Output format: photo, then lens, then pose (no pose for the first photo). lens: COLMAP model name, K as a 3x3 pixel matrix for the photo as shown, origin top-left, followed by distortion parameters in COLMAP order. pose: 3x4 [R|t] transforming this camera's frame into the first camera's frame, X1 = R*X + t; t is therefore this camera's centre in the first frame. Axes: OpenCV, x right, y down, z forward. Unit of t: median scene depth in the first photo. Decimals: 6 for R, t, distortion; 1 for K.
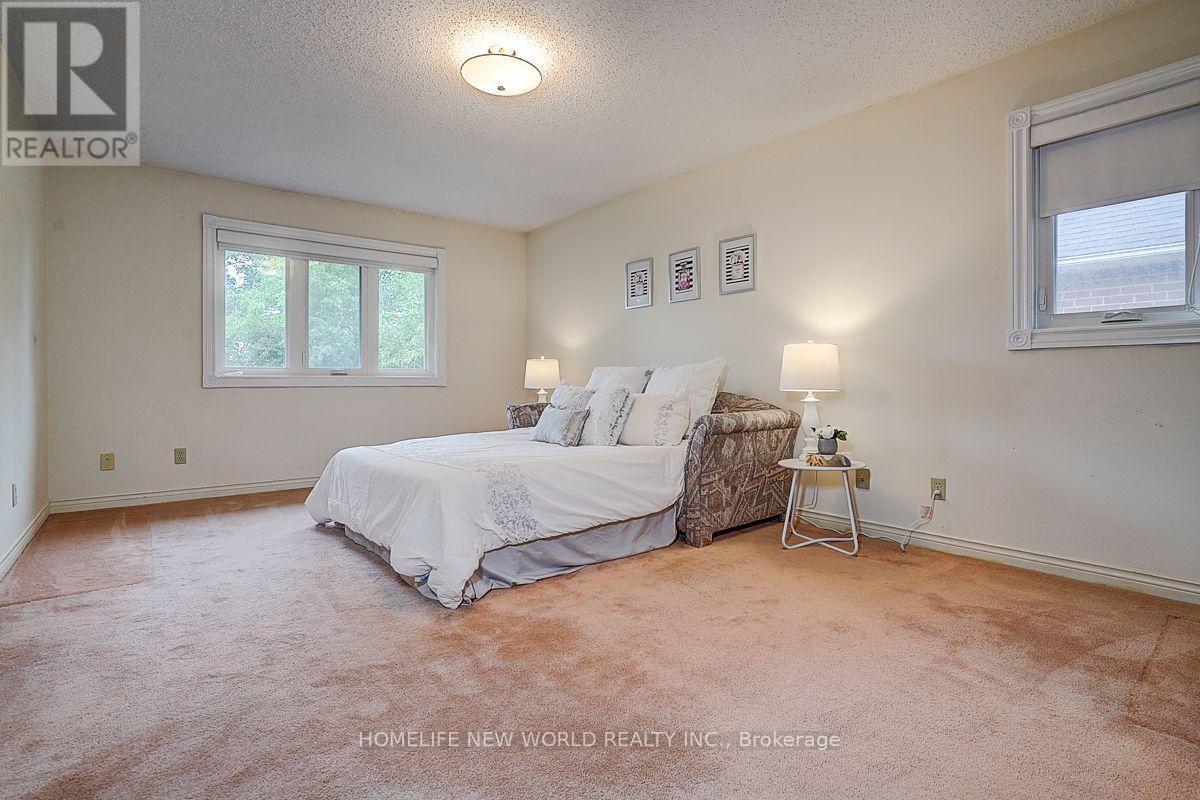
lens RADIAL K [[592.3, 0, 600.9], [0, 592.3, 386.3], [0, 0, 1]] dist [0.000295, 0.000183]
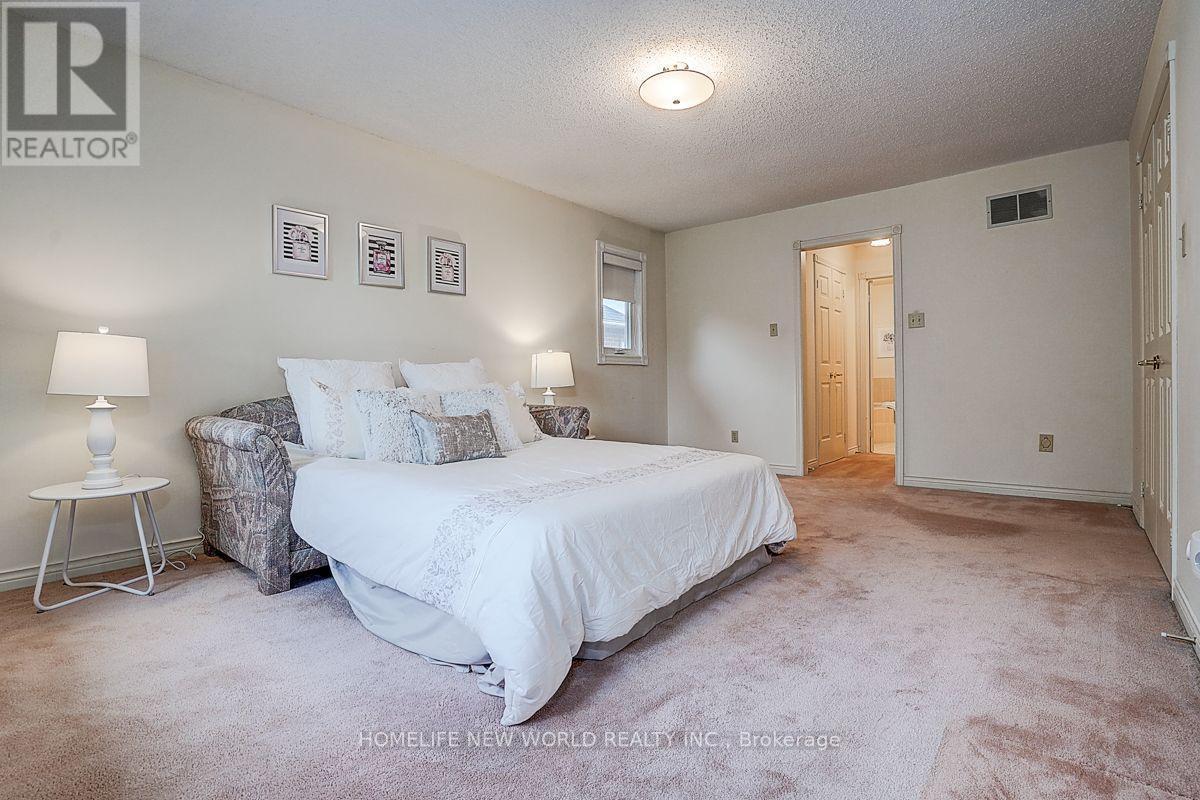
lens RADIAL K [[564.0, 0, 606.7], [0, 564.0, 404.1], [0, 0, 1]] dist [-0.030625, 0.000270]
pose [[-0.171806, -0.030280, 0.984665, -0.774470], [0.021113, 0.999185, 0.034410, 0.004495], [-0.984905, 0.026701, -0.171027, 0.890148]]
